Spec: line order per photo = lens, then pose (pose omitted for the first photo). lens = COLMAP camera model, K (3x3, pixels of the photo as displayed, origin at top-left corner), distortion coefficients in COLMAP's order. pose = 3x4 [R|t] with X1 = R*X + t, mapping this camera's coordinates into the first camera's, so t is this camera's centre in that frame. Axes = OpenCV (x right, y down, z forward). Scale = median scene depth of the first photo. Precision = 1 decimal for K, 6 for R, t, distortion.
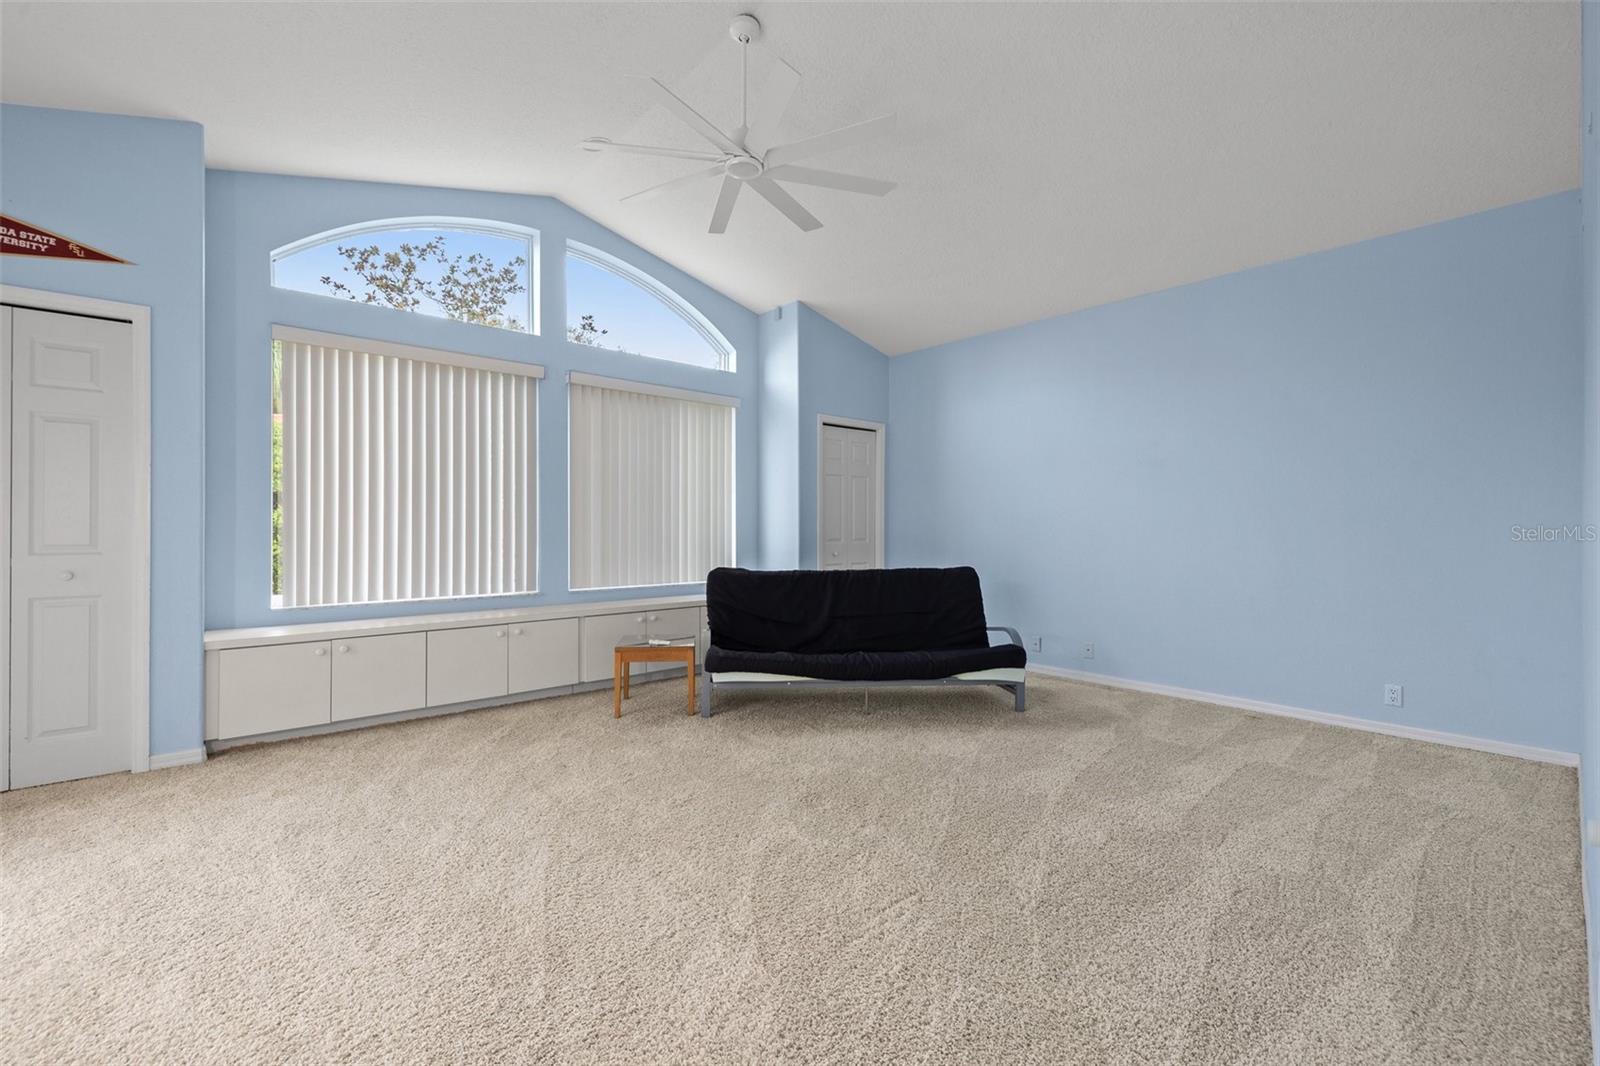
lens RADIAL K [[678.9, 0, 788.8], [0, 678.9, 530.3], [0, 0, 1]] dist [-0.002480, -0.000185]
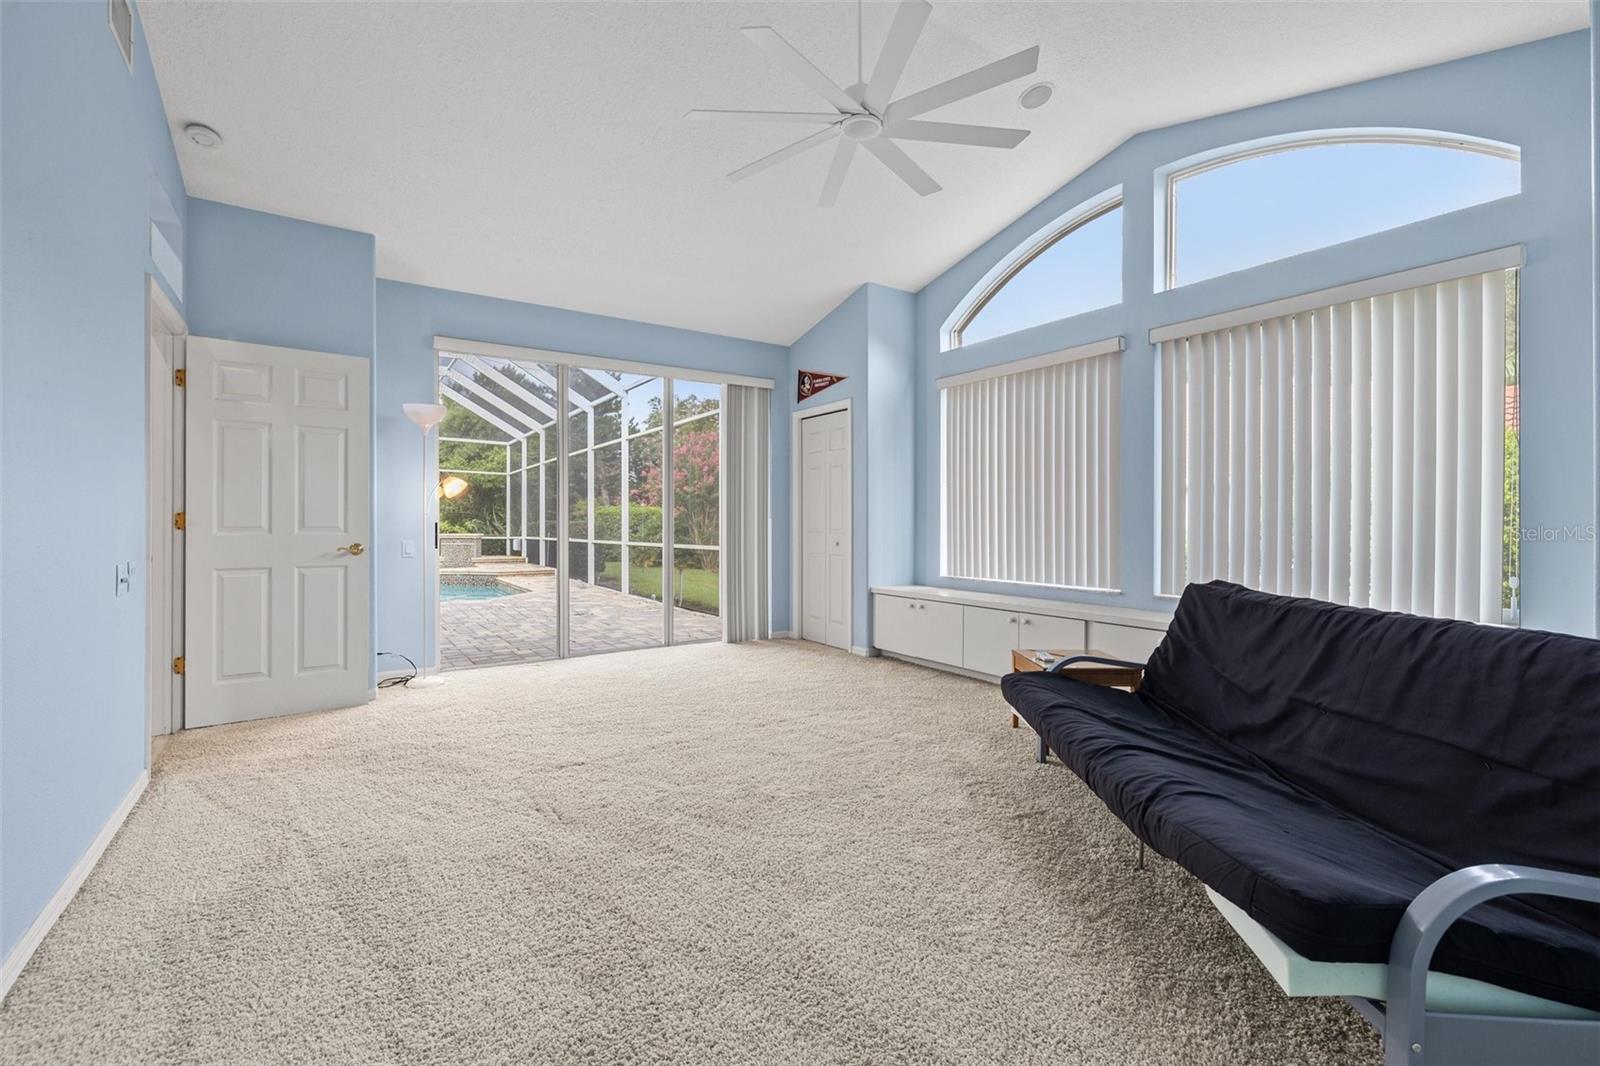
lens RADIAL K [[687.3, 0, 790.0], [0, 687.3, 525.9], [0, 0, 1]] dist [0.001639, 0.000175]
pose [[-0.132804, -0.003560, -0.991136, 0.676139], [-0.011639, 0.999930, -0.002032, 0.014726], [0.991074, 0.011266, -0.132836, 0.806211]]
